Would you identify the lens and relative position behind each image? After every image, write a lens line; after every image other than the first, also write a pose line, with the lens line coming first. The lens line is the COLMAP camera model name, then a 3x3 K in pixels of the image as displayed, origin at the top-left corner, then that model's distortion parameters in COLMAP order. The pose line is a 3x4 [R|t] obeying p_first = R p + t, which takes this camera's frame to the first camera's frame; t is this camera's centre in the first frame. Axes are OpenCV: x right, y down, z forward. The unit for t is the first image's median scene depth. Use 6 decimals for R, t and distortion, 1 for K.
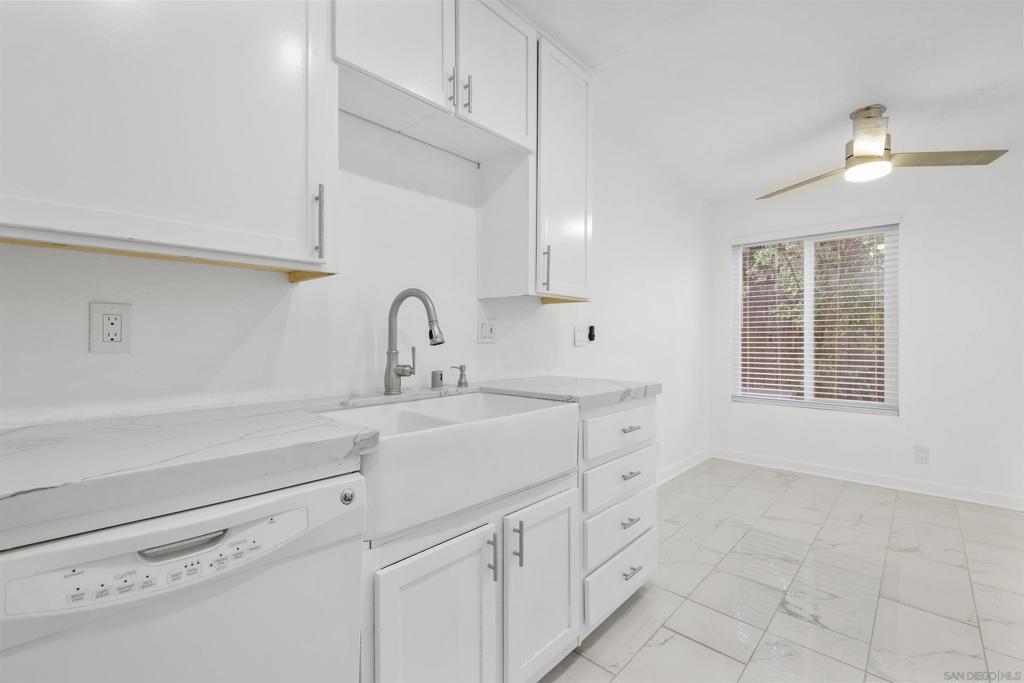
lens RADIAL K [[439.6, 0, 508.2], [0, 439.6, 338.9], [0, 0, 1]] dist [-0.002415, -0.000057]
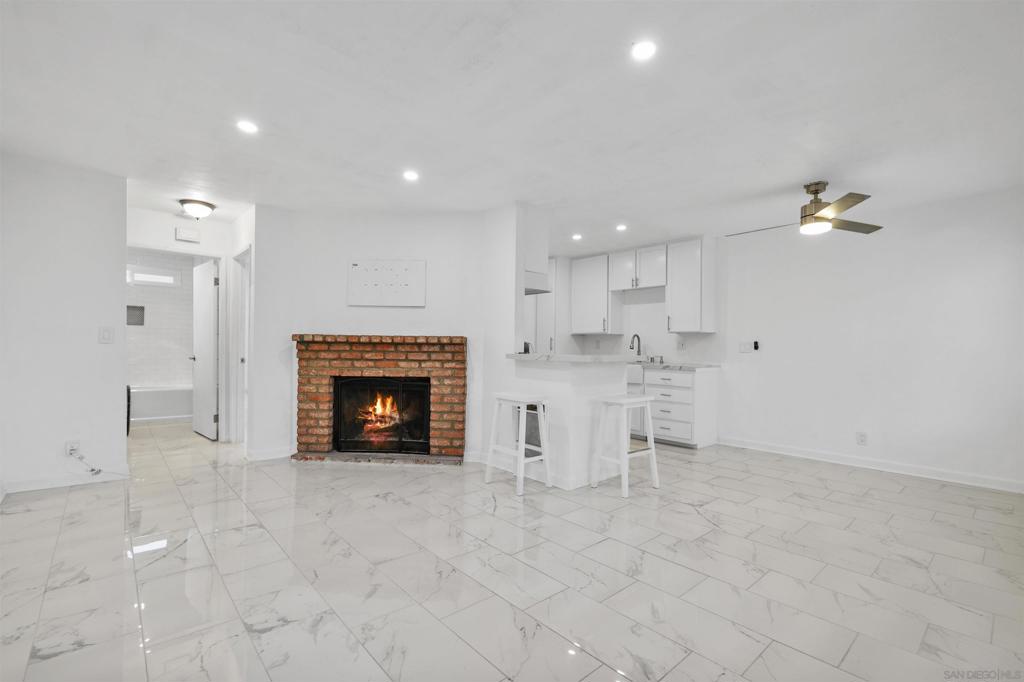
lens RADIAL K [[452.1, 0, 509.1], [0, 452.1, 342.7], [0, 0, 1]] dist [0.007306, -0.000062]
pose [[-0.094745, -0.006436, -0.995481, 2.365496], [-0.009790, 0.999937, -0.005533, -0.004965], [0.995453, 0.009222, -0.094802, 0.175671]]
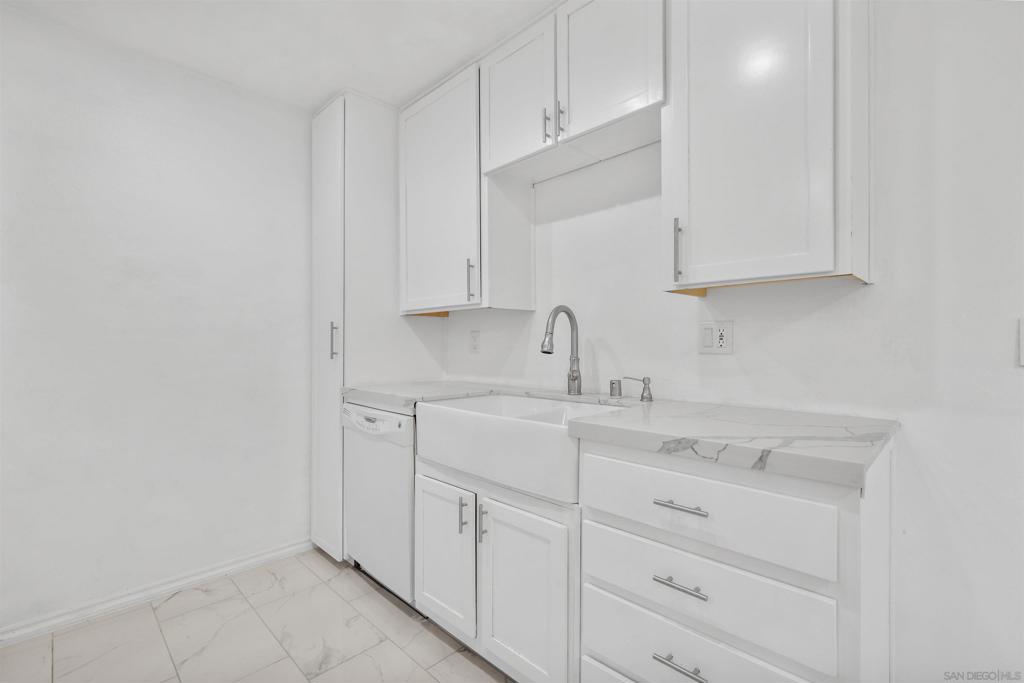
lens RADIAL K [[452.1, 0, 509.1], [0, 452.1, 343.2], [0, 0, 1]] dist [0.007306, -0.000062]
pose [[-0.026815, -0.001690, -0.999639, 0.622827], [0.003759, 0.999991, -0.001792, -0.007122], [0.999633, -0.003806, -0.026809, 0.556795]]
